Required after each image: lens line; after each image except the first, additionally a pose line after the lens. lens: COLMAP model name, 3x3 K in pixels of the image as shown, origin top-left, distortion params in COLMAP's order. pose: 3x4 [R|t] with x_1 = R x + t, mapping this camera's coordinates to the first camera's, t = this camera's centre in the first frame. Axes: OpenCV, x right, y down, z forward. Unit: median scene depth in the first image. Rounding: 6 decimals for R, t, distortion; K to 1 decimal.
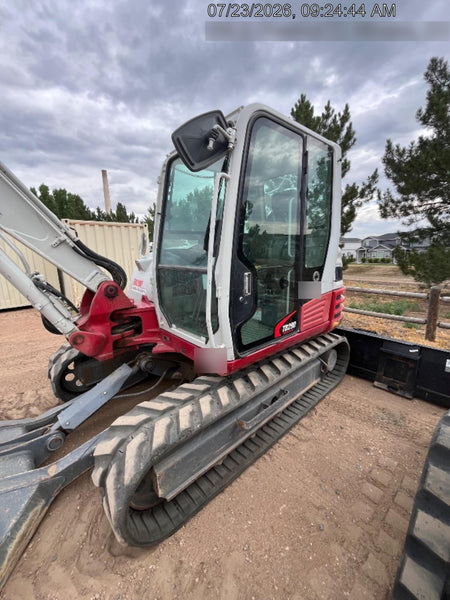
lens RADIAL K [[244.3, 0, 226.4], [0, 244.3, 298.6], [0, 0, 1]] dist [0.002945, -0.002601]
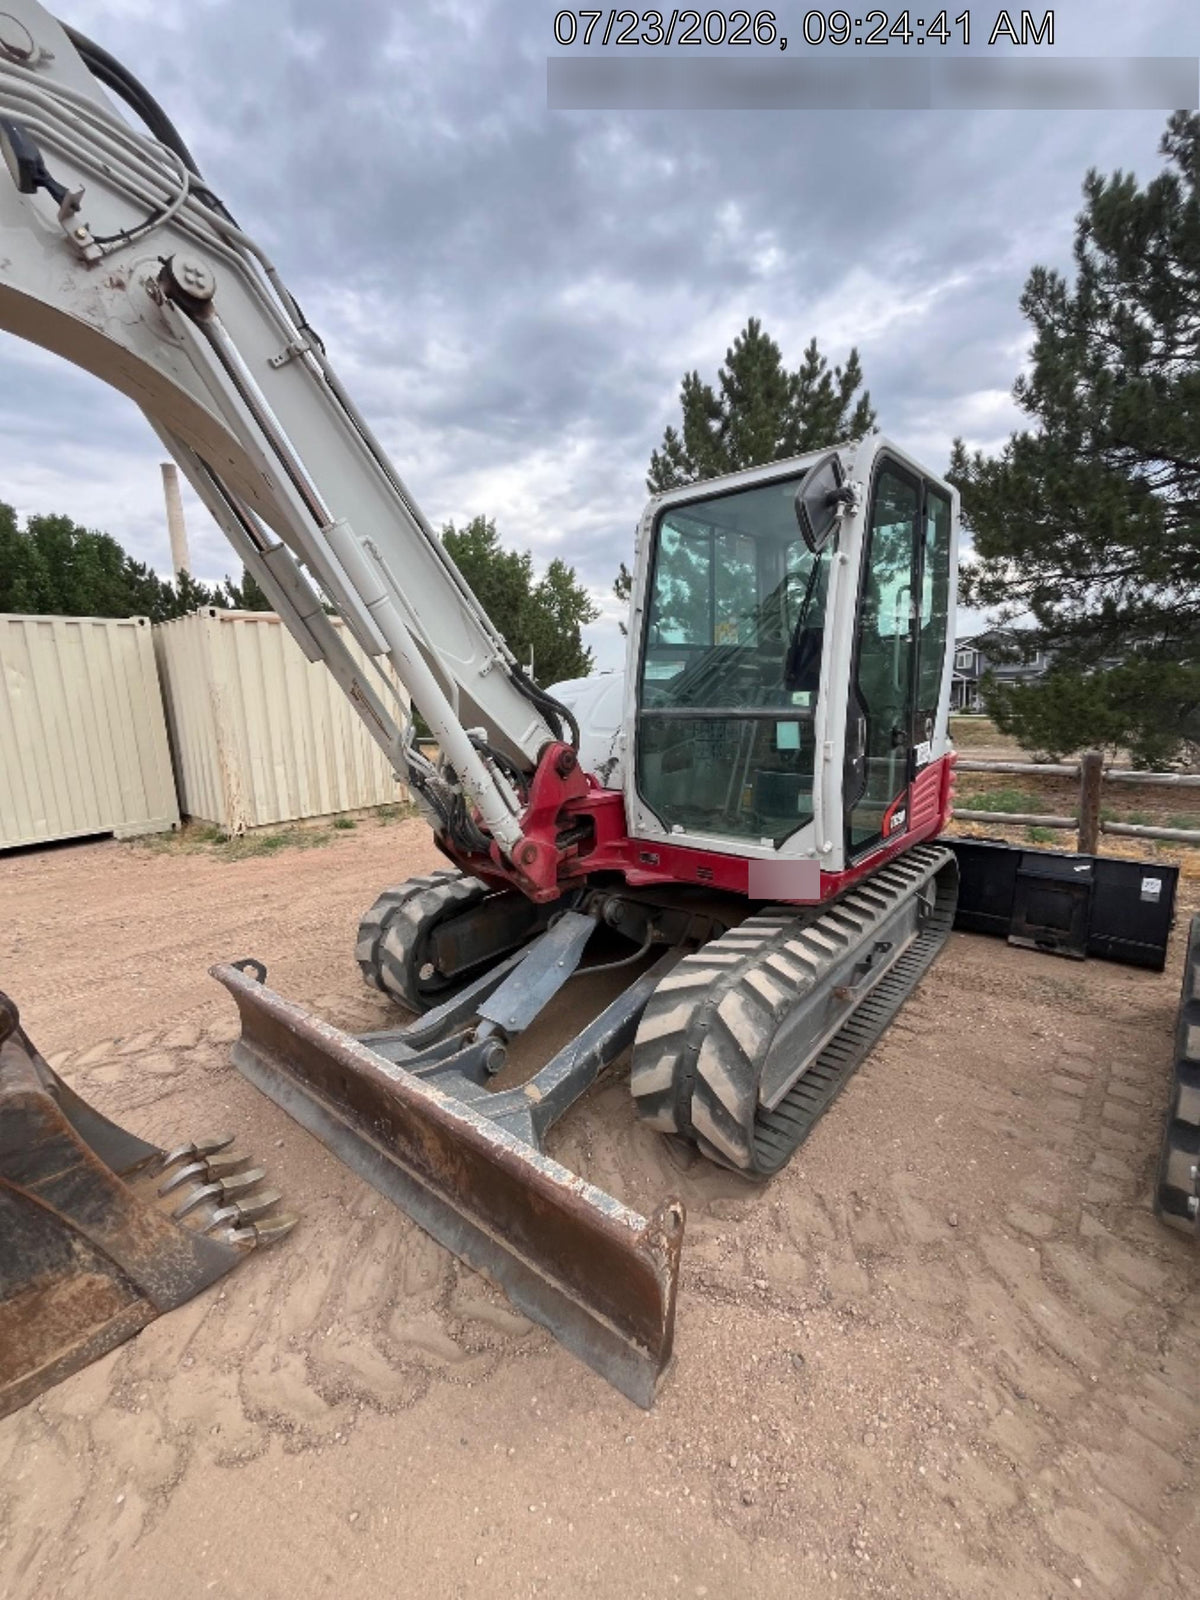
lens RADIAL K [[656.0, 0, 598.8], [0, 656.0, 797.8], [0, 0, 1]] dist [-0.000059, -0.001054]
pose [[0.991501, -0.030396, 0.126501, -0.163887], [0.033638, 0.999156, -0.023566, 0.022214], [-0.125678, 0.027621, 0.991686, -0.102584]]
